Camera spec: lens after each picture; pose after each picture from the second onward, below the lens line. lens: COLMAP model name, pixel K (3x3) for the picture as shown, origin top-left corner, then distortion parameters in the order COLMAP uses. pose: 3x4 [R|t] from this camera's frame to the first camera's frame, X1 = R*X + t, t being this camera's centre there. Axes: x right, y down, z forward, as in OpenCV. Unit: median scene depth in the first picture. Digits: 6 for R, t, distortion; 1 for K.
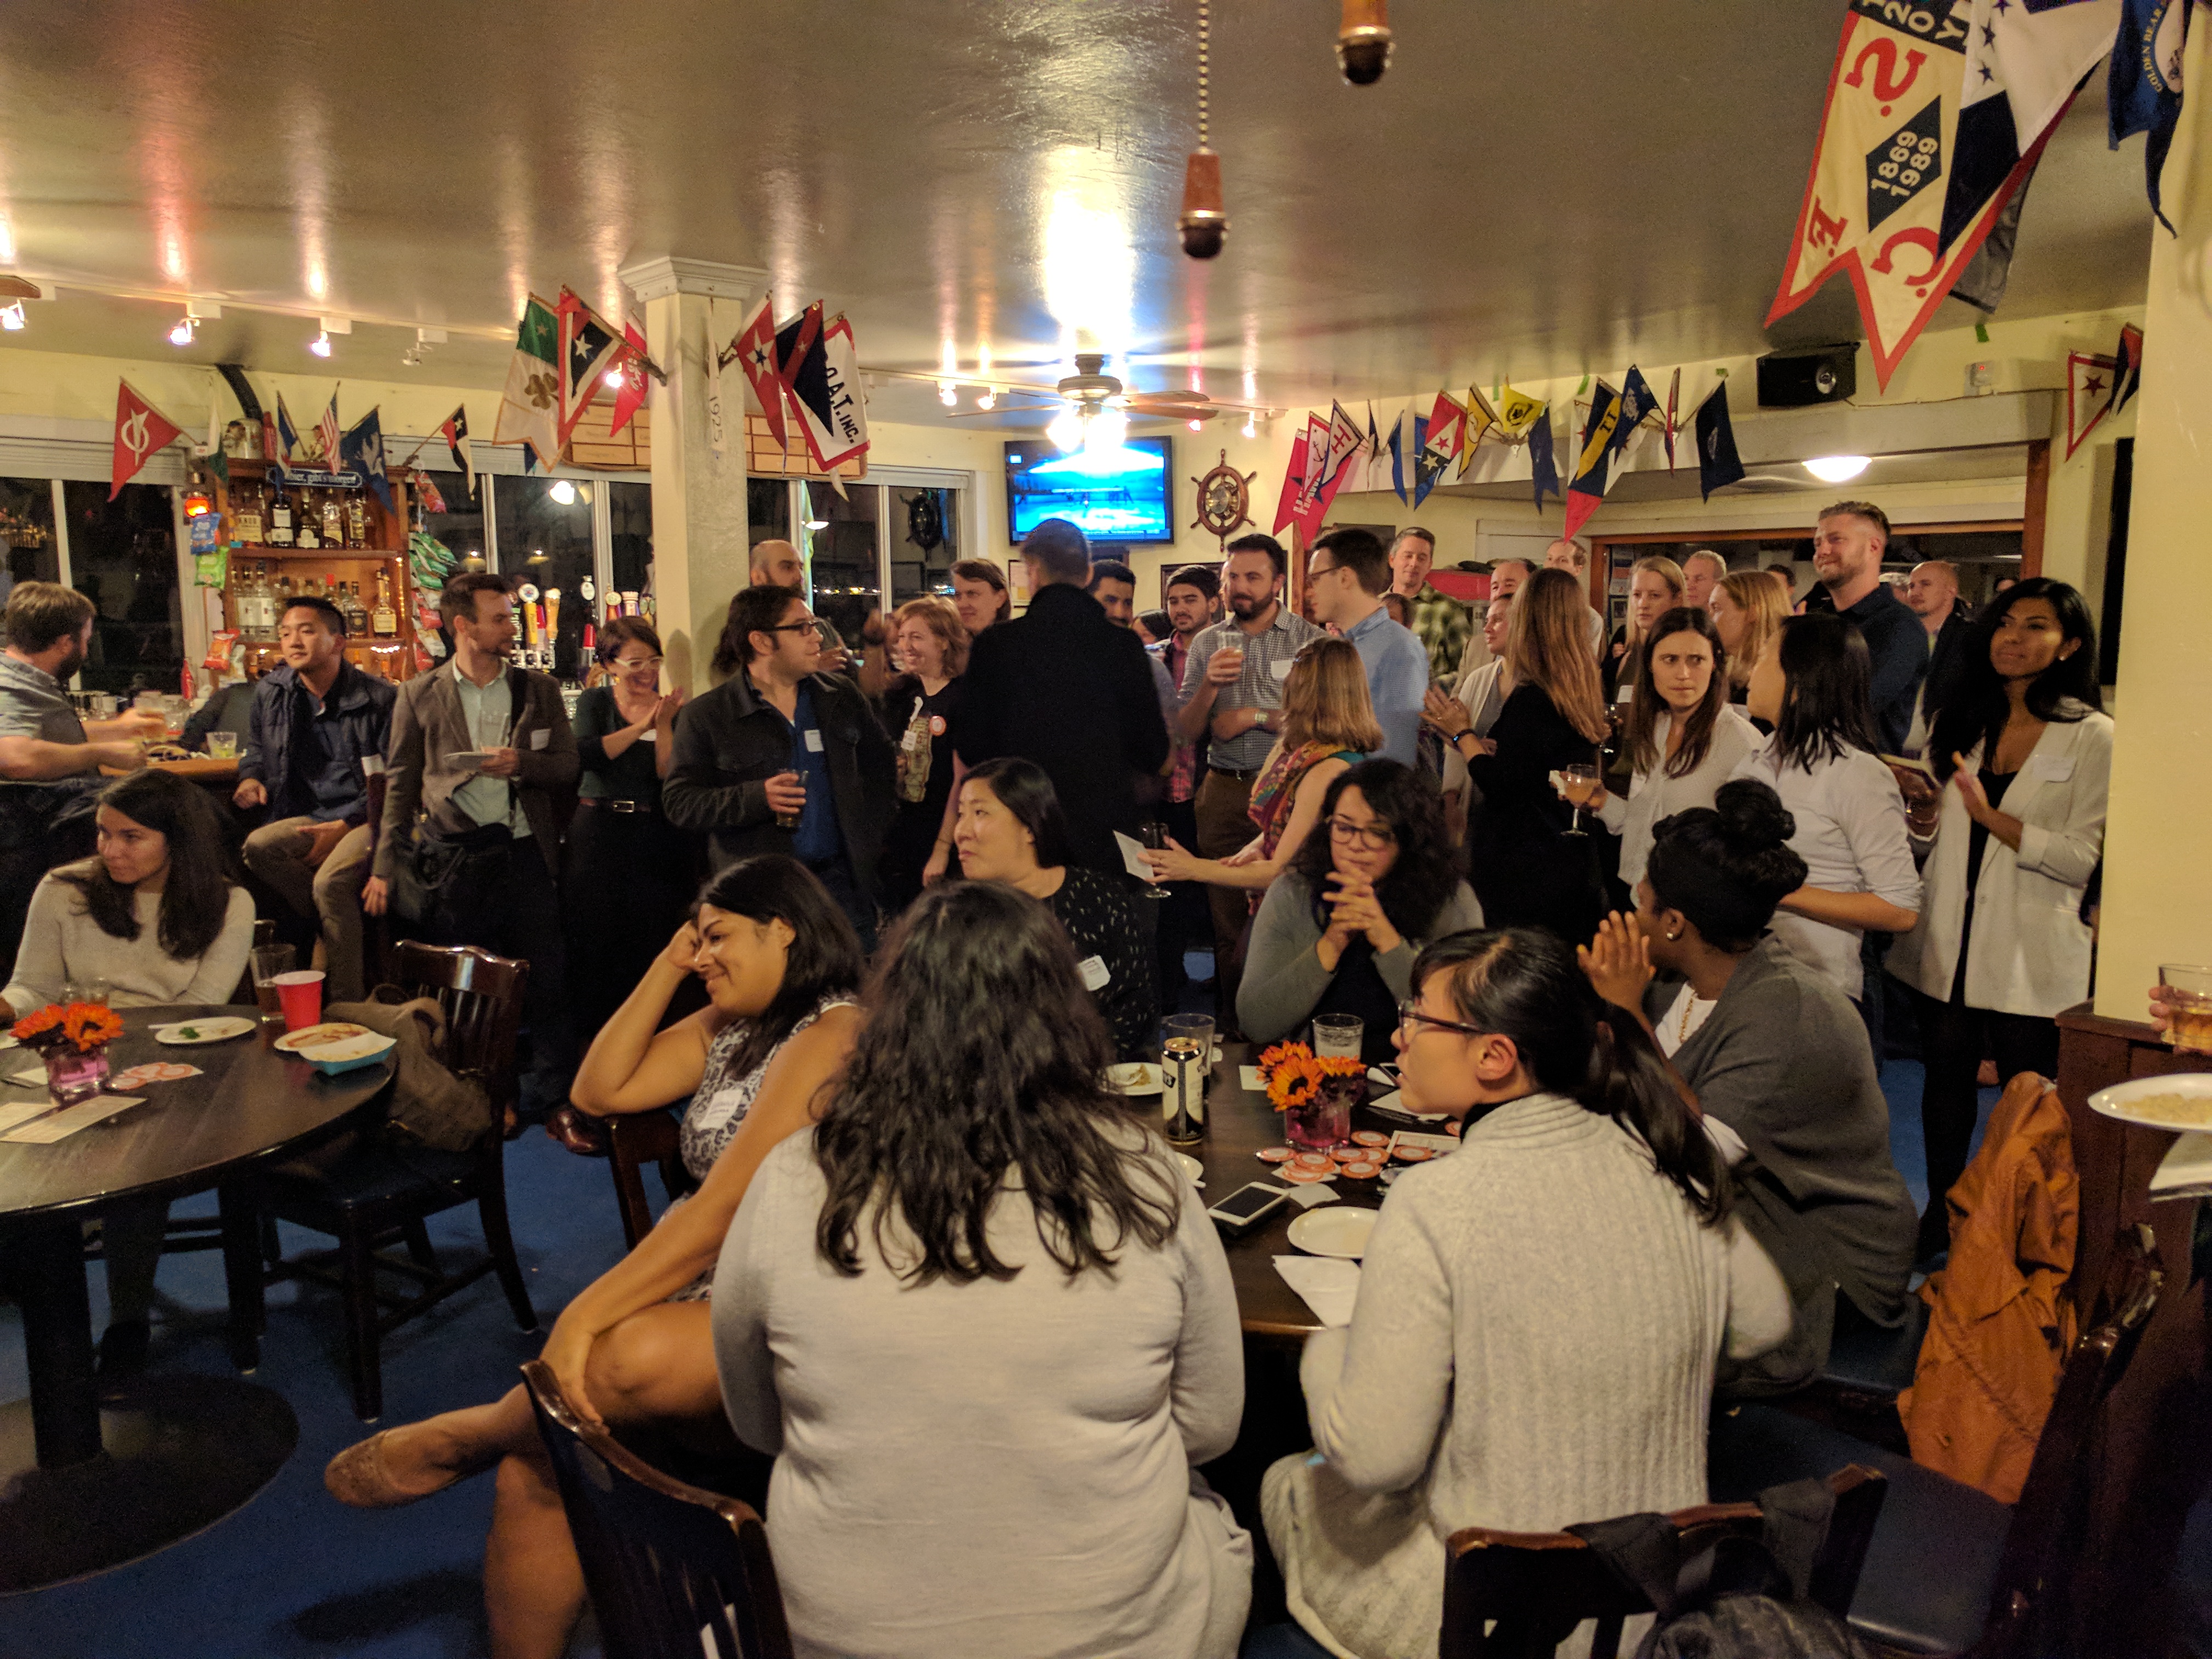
lens RADIAL K [[1599.4, 0, 1108.4], [0, 1599.4, 828.4], [0, 0, 1]] dist [-0.002206, -0.000351]
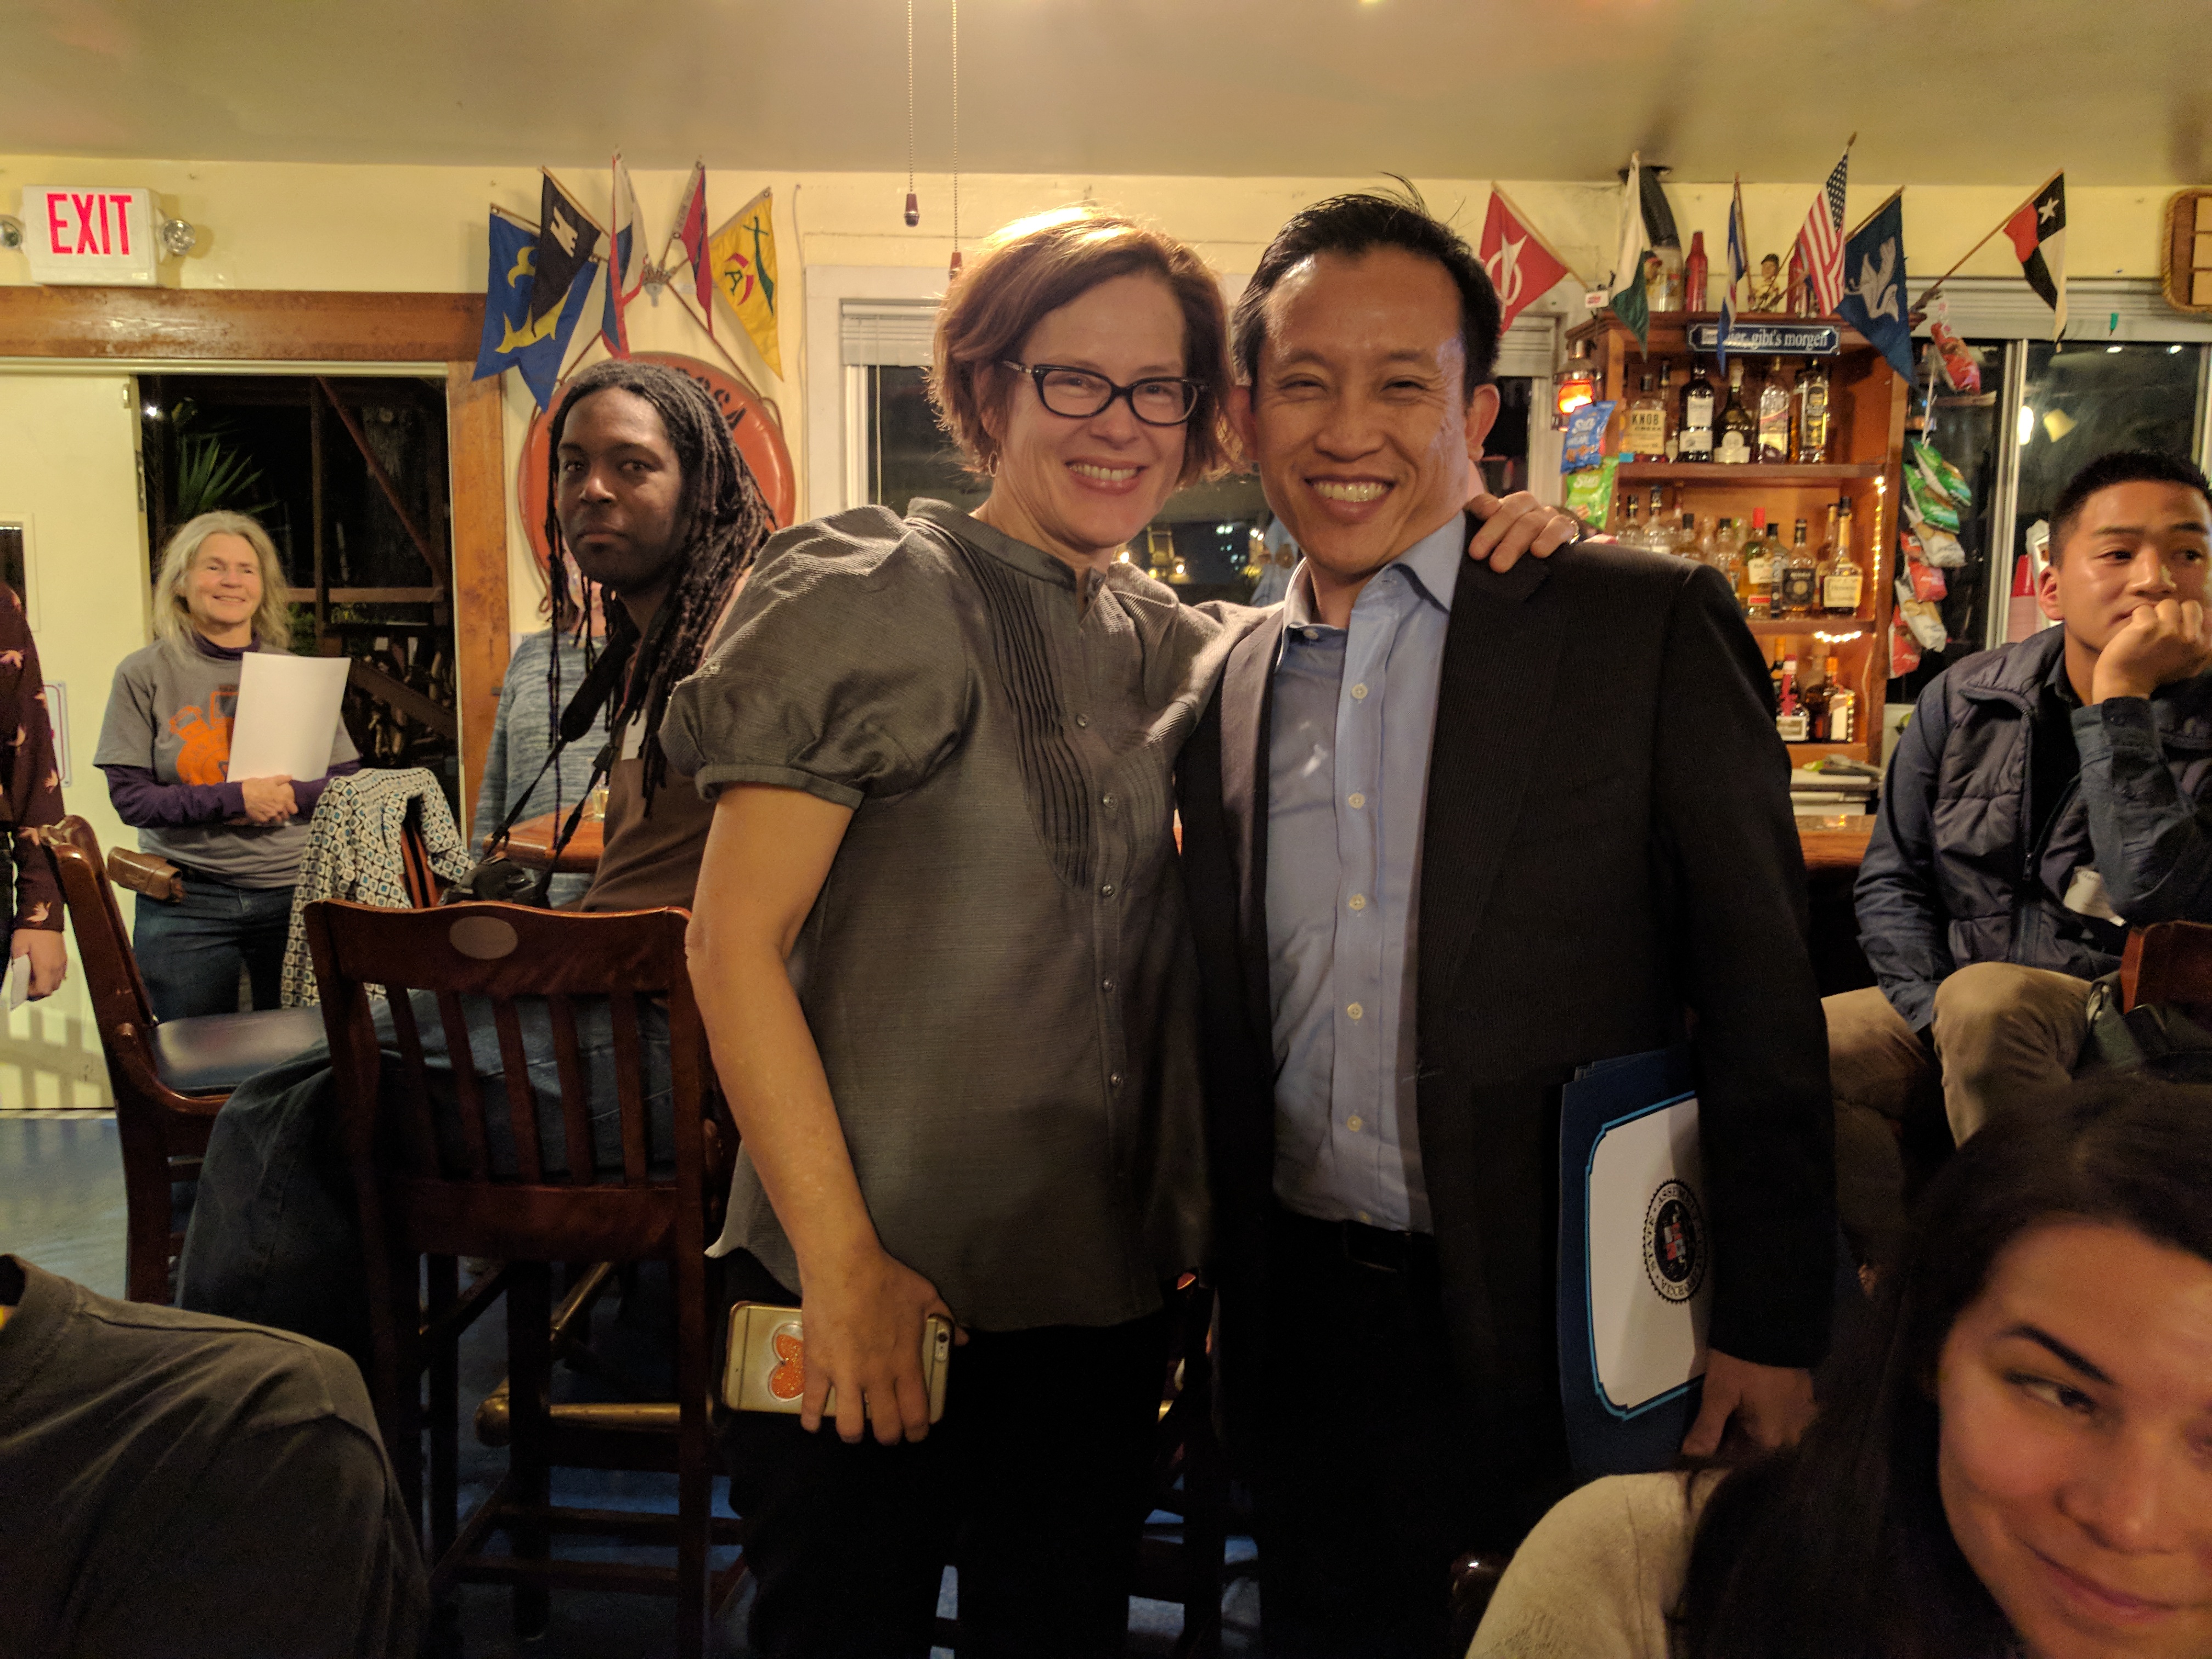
lens RADIAL K [[1599.4, 0, 1106.7], [0, 1599.4, 826.5], [0, 0, 1]] dist [-0.002206, -0.000351]
pose [[0.760382, 0.083284, -0.644114, -0.282024], [-0.099665, 0.994960, 0.010994, -0.024346], [0.641784, 0.055836, 0.764850, 0.401335]]
